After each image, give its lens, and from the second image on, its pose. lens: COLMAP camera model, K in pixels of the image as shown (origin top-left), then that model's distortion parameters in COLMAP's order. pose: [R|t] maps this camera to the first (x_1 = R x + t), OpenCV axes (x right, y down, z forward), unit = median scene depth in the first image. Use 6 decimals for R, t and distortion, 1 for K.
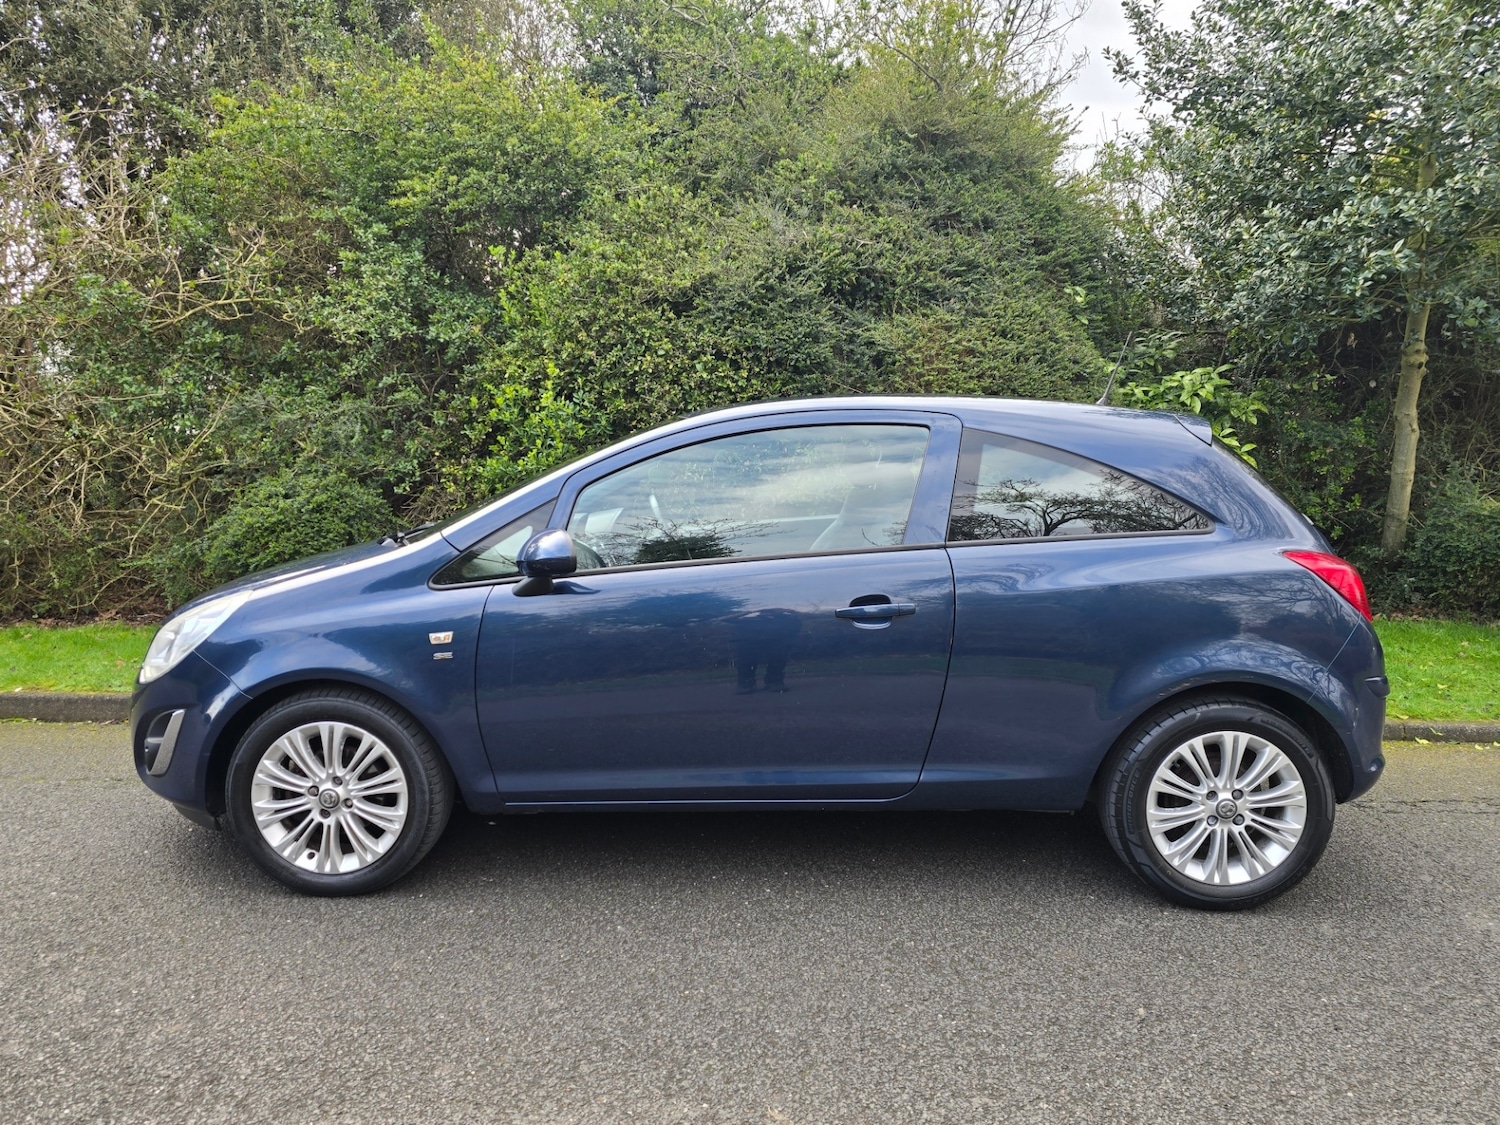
lens RADIAL K [[1020.1, 0, 758.2], [0, 1020.1, 568.6], [0, 0, 1]] dist [0.053457, -0.045782]
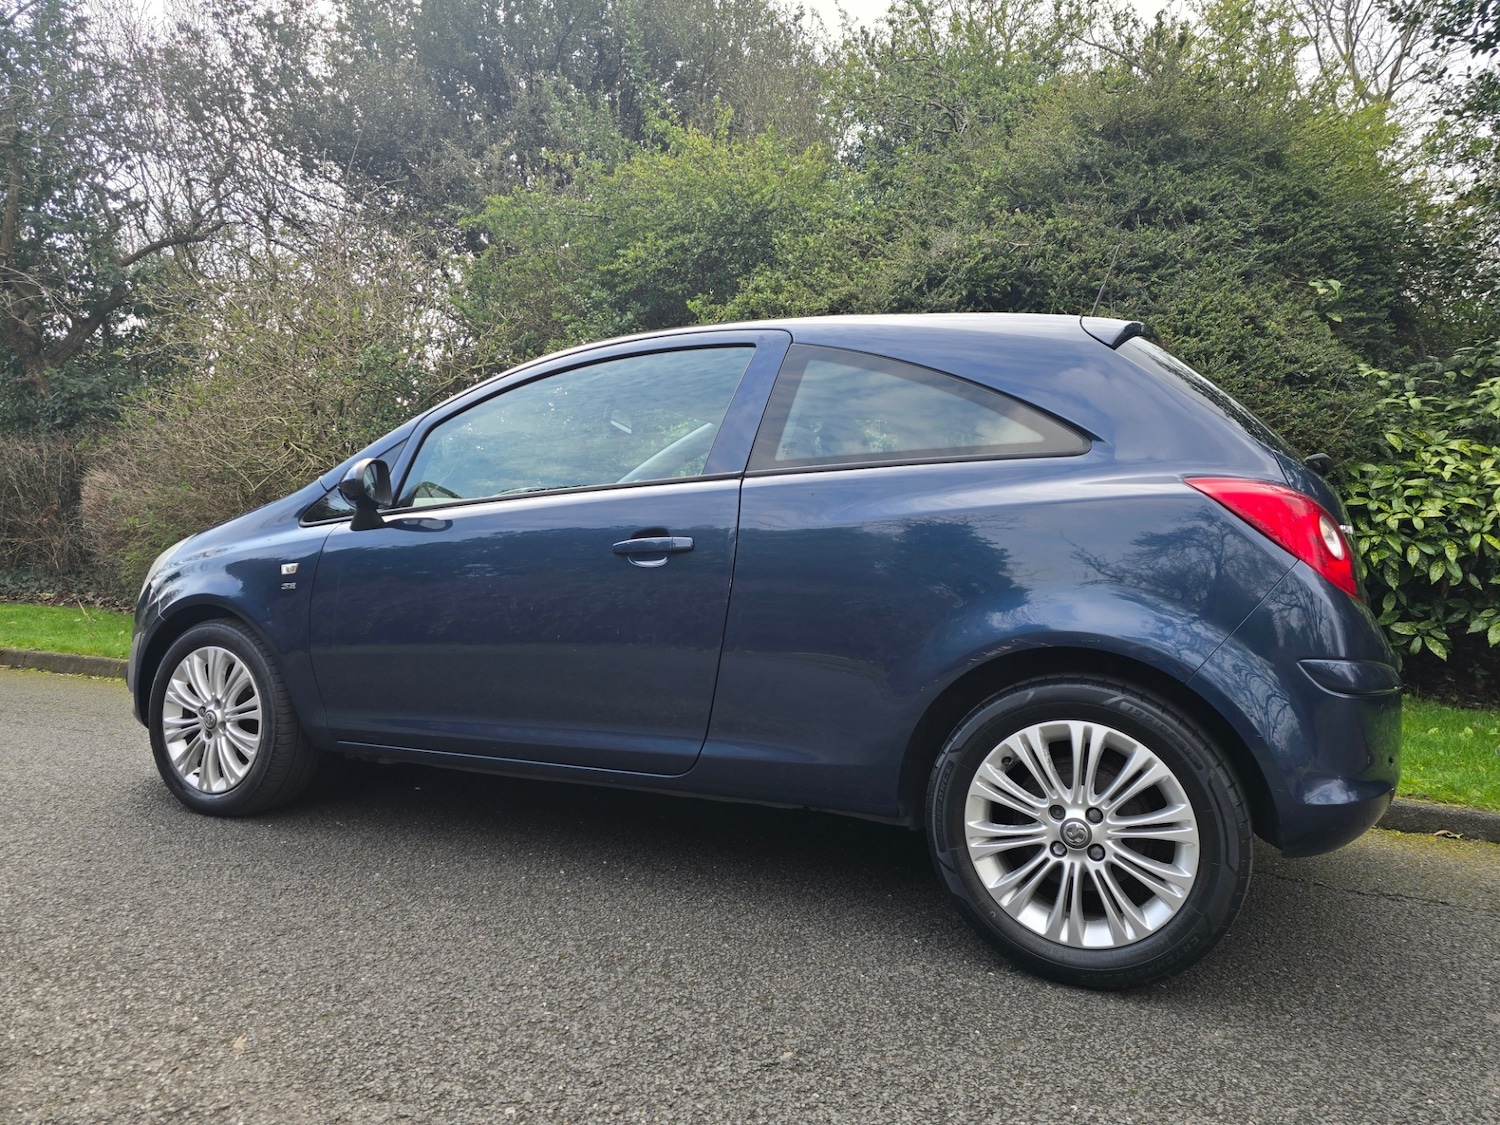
lens RADIAL K [[1020.1, 0, 759.3], [0, 1020.1, 575.7], [0, 0, 1]] dist [0.053457, -0.045782]
pose [[0.905818, 0.019971, -0.423197, 0.546869], [-0.068596, 0.992622, -0.099981, 0.142121], [0.418078, 0.119594, 0.900504, 0.254927]]
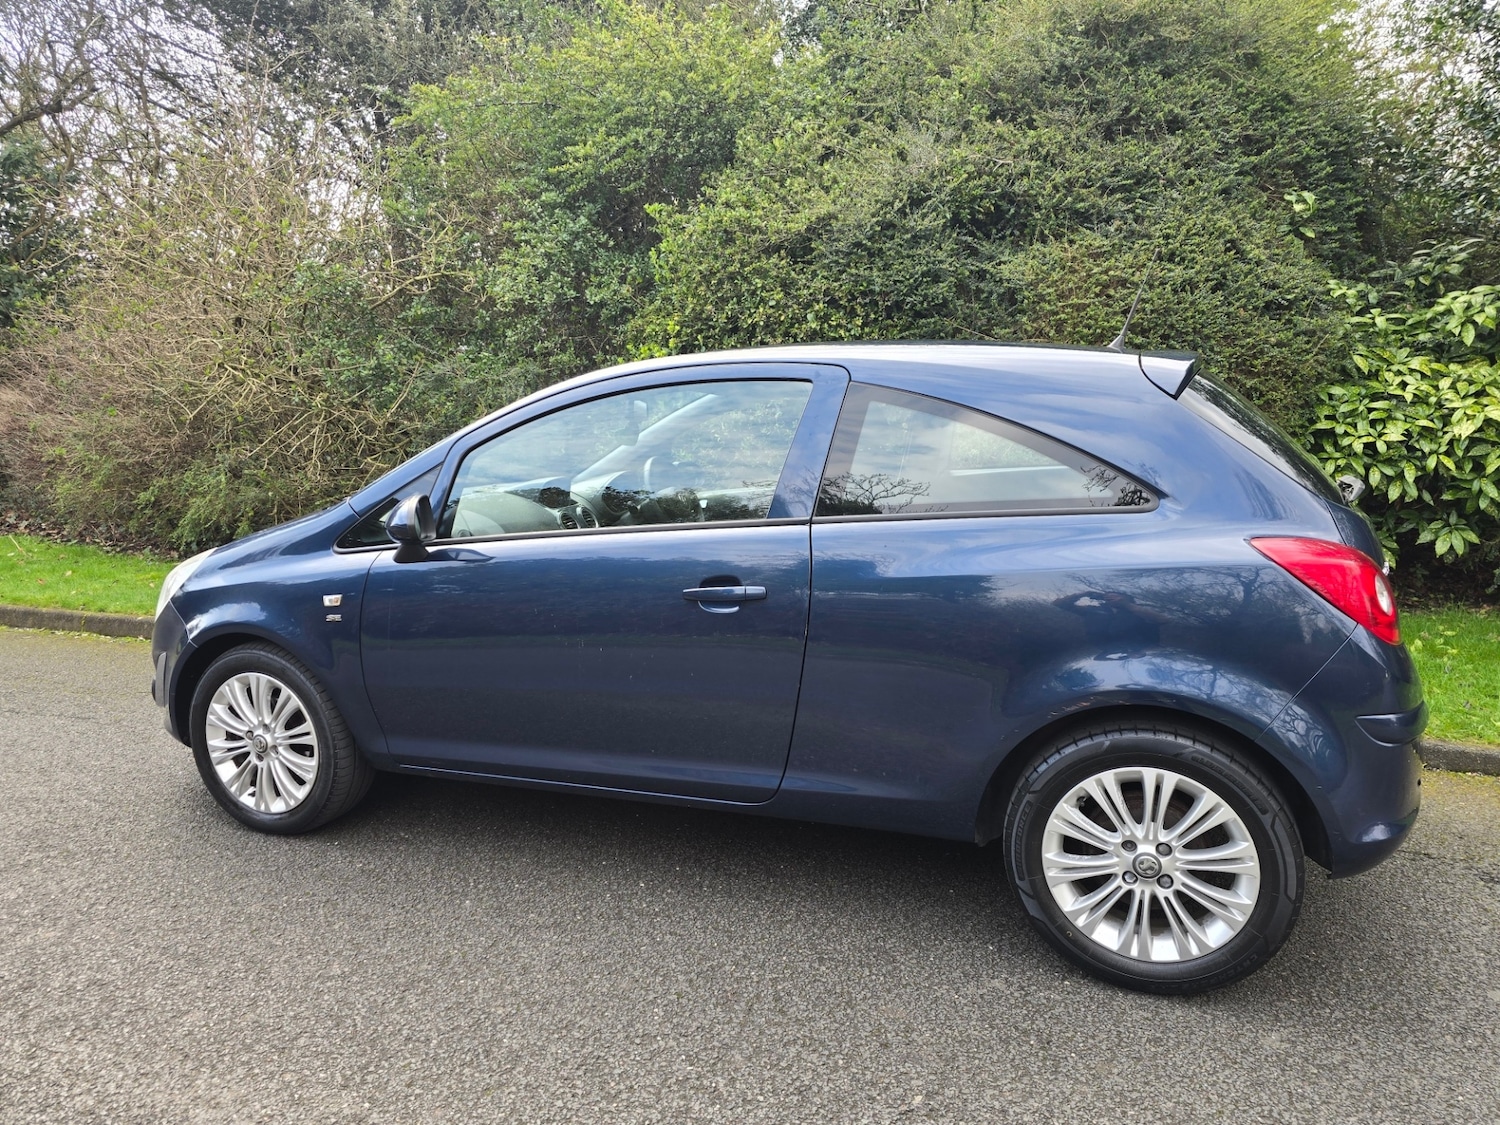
lens RADIAL K [[1020.1, 0, 764.3], [0, 1020.1, 577.0], [0, 0, 1]] dist [0.053457, -0.045782]
pose [[0.939095, 0.039551, -0.341374, 0.435761], [-0.021158, 0.998125, 0.057436, -0.023359], [0.343005, -0.046715, 0.938171, 0.178388]]
